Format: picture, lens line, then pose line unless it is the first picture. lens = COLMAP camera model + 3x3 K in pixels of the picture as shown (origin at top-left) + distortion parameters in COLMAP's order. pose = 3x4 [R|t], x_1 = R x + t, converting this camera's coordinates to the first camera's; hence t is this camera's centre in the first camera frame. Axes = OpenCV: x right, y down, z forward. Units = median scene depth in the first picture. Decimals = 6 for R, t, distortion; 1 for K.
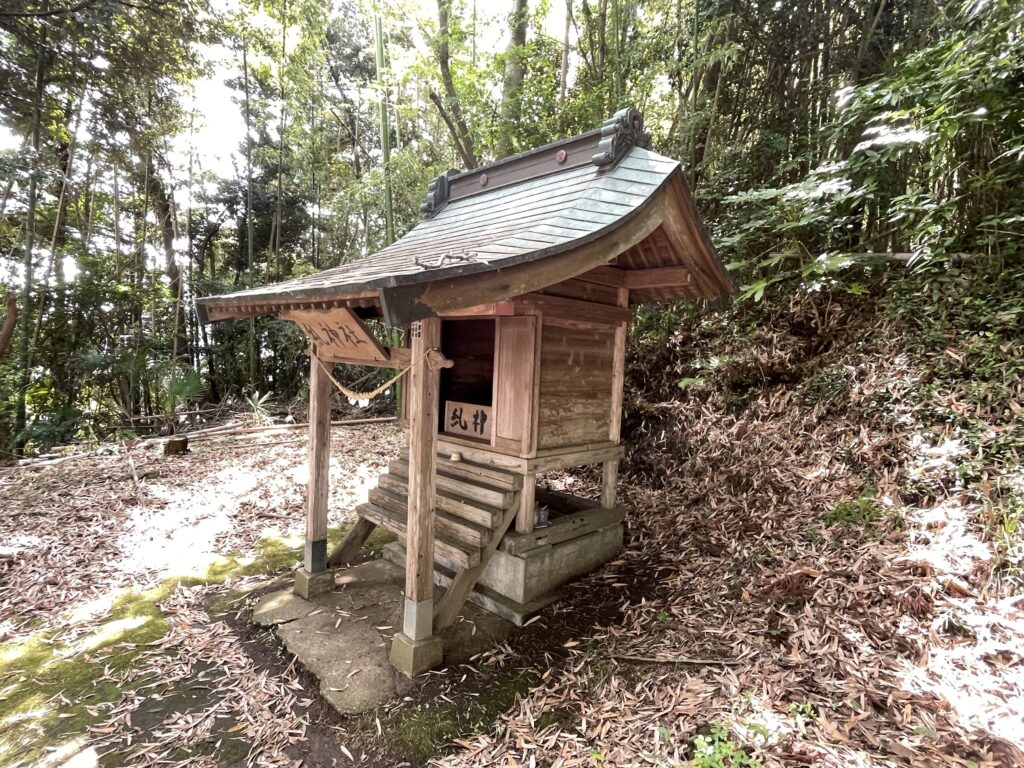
lens RADIAL K [[546.7, 0, 512.0], [0, 546.7, 384.0], [0, 0, 1]] dist [-0.002308, -0.000719]
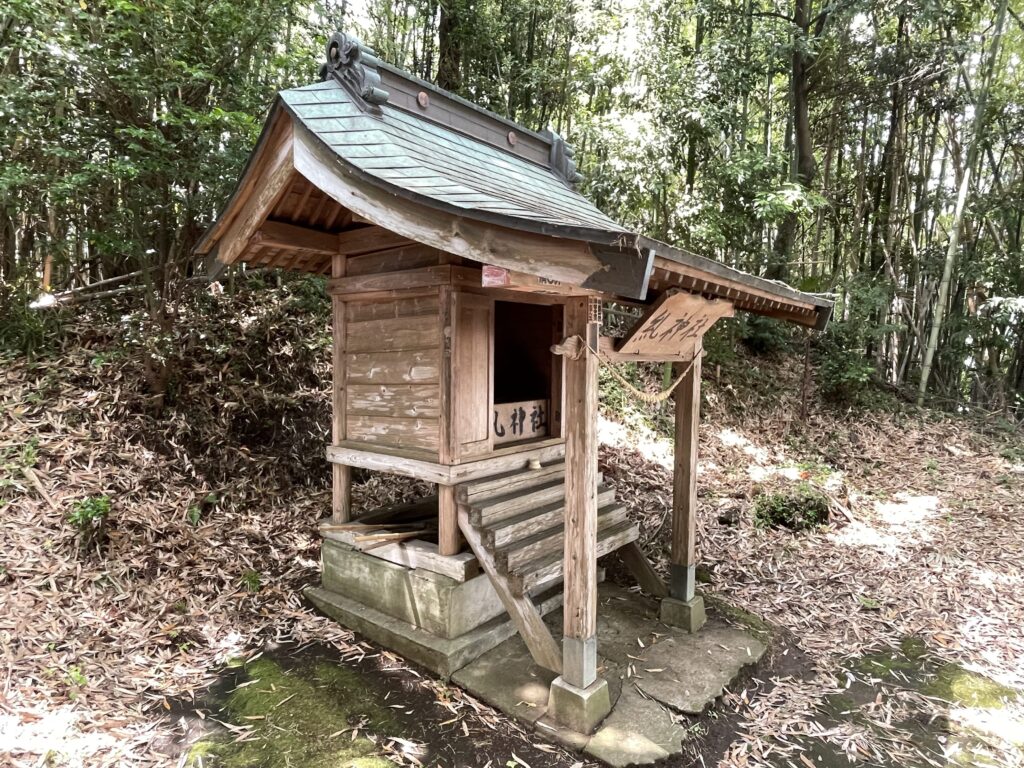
lens RADIAL K [[606.8, 0, 508.3], [0, 606.8, 383.3], [0, 0, 1]] dist [-0.004408, -0.001394]
pose [[-0.098939, -0.092674, 0.990769, -1.010357], [0.045413, 0.994196, 0.097530, -0.086013], [-0.994057, 0.054643, -0.094156, 1.102082]]
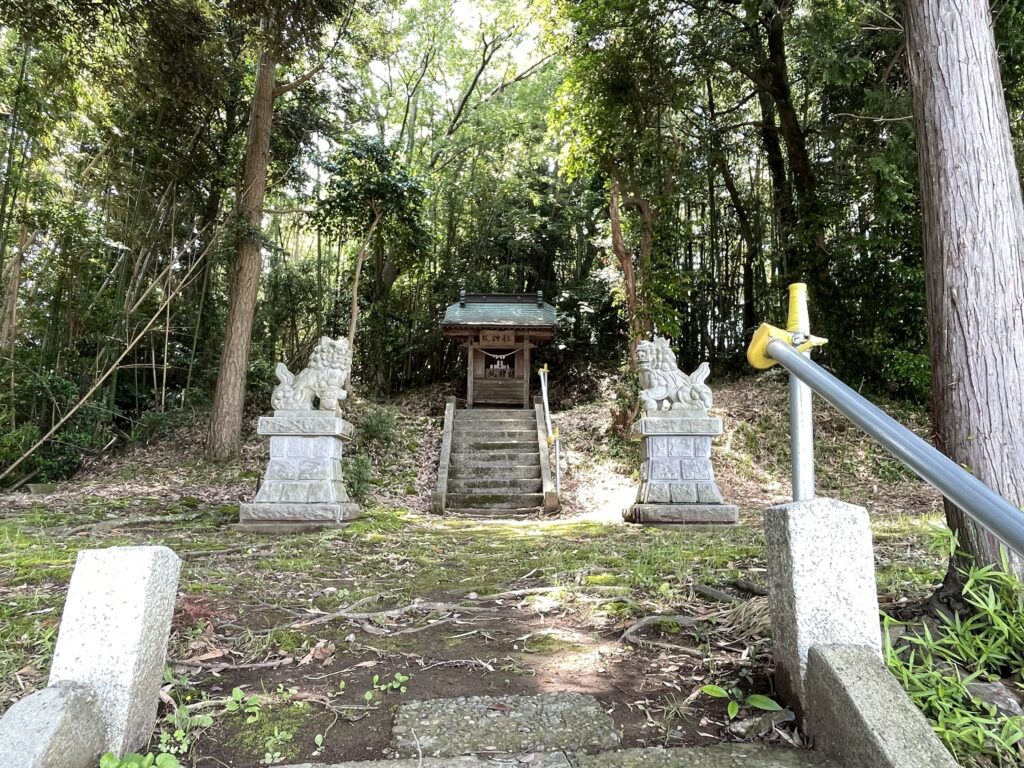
lens RADIAL K [[672.6, 0, 517.5], [0, 672.6, 391.4], [0, 0, 1]] dist [0.006272, 0.000294]
pose [[0.710041, 0.079154, 0.699697, -2.707246], [0.061438, 0.982909, -0.173540, 0.848374], [-0.701475, 0.166209, 0.693043, -1.736111]]
